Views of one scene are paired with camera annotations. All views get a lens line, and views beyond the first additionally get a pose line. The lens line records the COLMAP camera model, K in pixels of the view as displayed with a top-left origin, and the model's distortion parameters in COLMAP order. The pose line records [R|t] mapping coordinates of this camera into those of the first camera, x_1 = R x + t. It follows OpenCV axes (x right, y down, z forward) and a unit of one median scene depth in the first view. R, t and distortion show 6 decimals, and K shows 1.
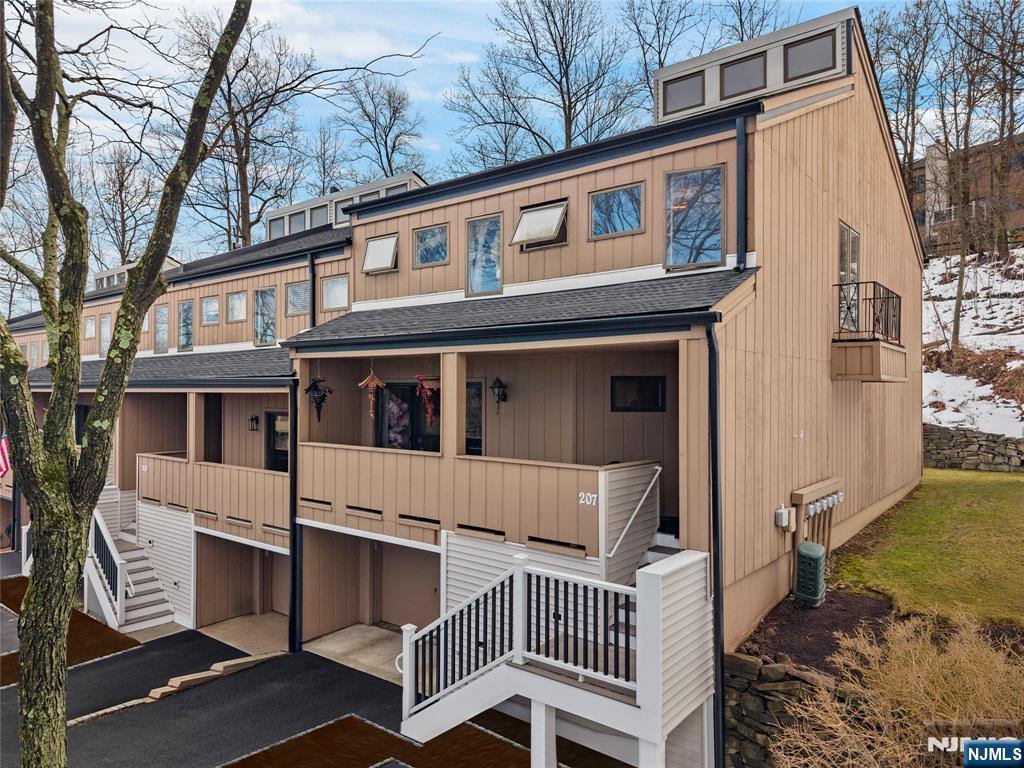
lens RADIAL K [[667.0, 0, 541.4], [0, 667.0, 385.4], [0, 0, 1]] dist [0.073085, -0.097641]
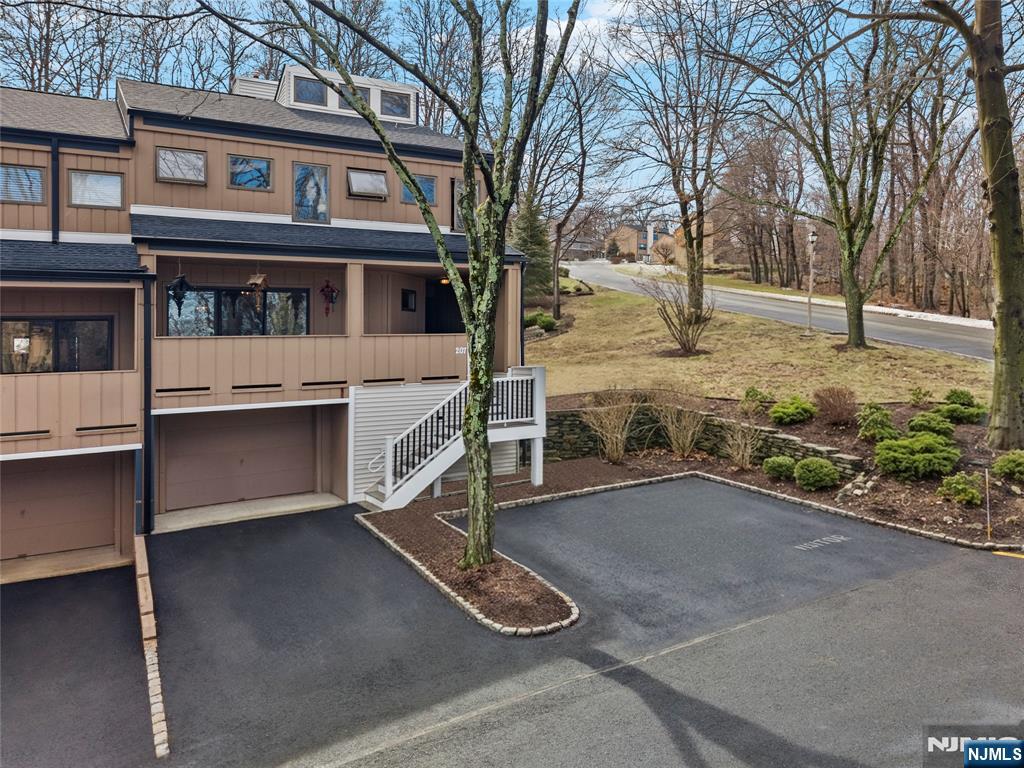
lens RADIAL K [[667.0, 0, 541.4], [0, 667.0, 385.4], [0, 0, 1]] dist [0.073085, -0.097641]
pose [[0.389416, -0.068649, 0.918500, -1.200825], [0.023488, 0.997634, 0.064606, 0.116996], [-0.920762, -0.003585, 0.390107, 0.044742]]
